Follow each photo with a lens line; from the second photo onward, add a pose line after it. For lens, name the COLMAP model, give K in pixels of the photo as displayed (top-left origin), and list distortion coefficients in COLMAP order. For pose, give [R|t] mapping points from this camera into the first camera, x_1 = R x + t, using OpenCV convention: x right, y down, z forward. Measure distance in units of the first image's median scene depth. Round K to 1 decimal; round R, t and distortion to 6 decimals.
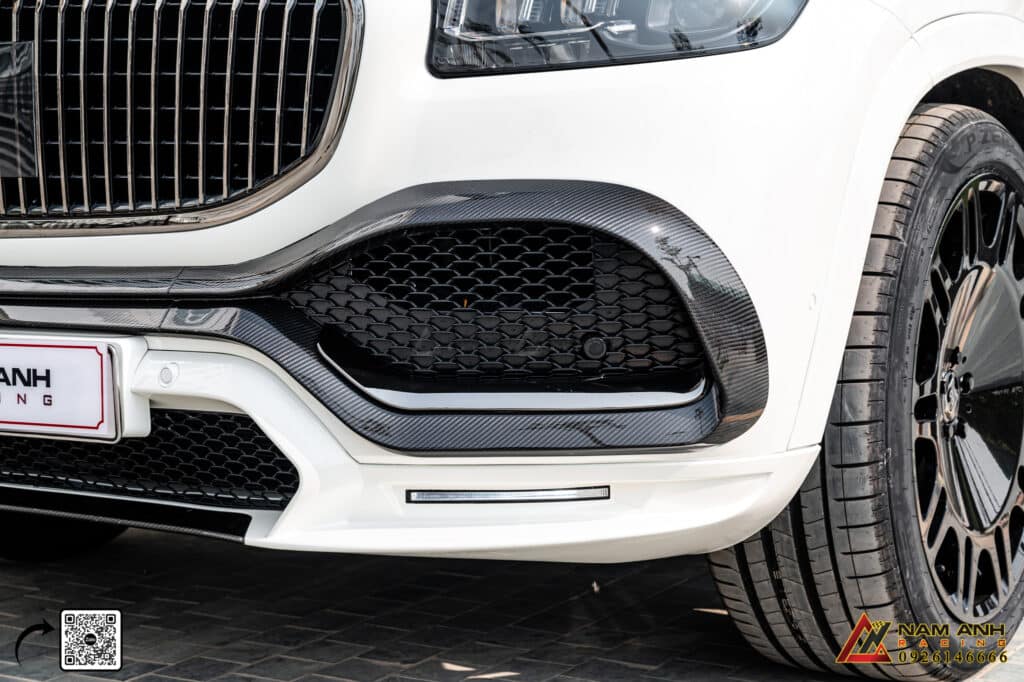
lens RADIAL K [[1766.5, 0, 511.5], [0, 1766.5, 242.3], [0, 0, 1]] dist [0.225343, 0.125995]
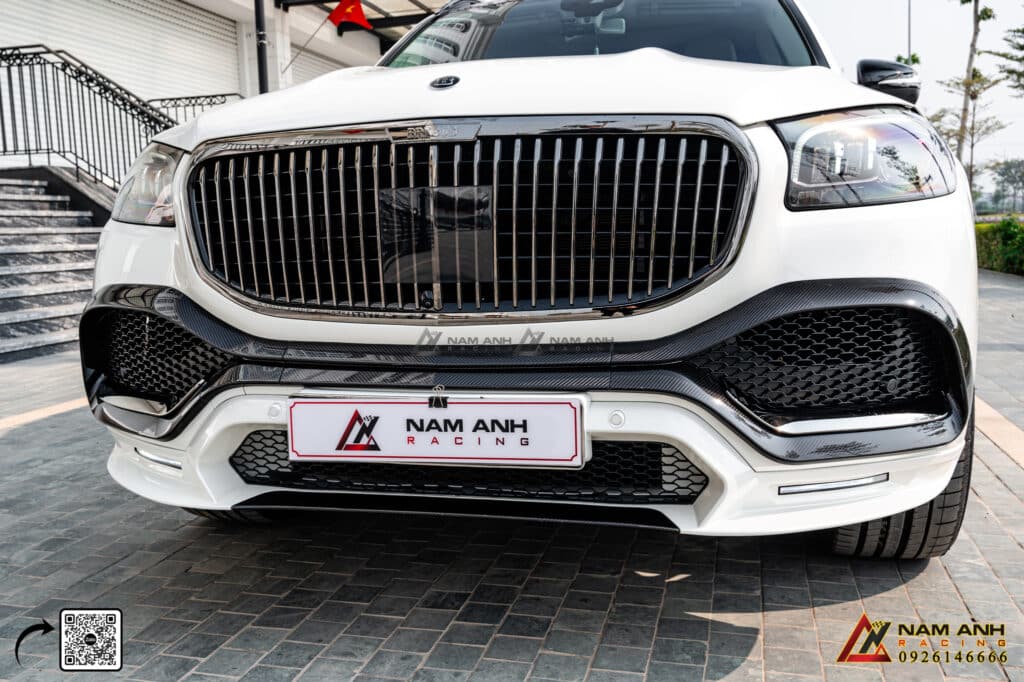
lens RADIAL K [[874.4, 0, 512.0], [0, 874.4, 341.0], [0, 0, 1]] dist [-0.001788, 0.002747]
pose [[0.939994, -0.033422, 0.339550, -0.502378], [0.022402, 0.999089, 0.036324, -0.015722], [-0.340455, -0.026537, 0.939886, 0.368648]]
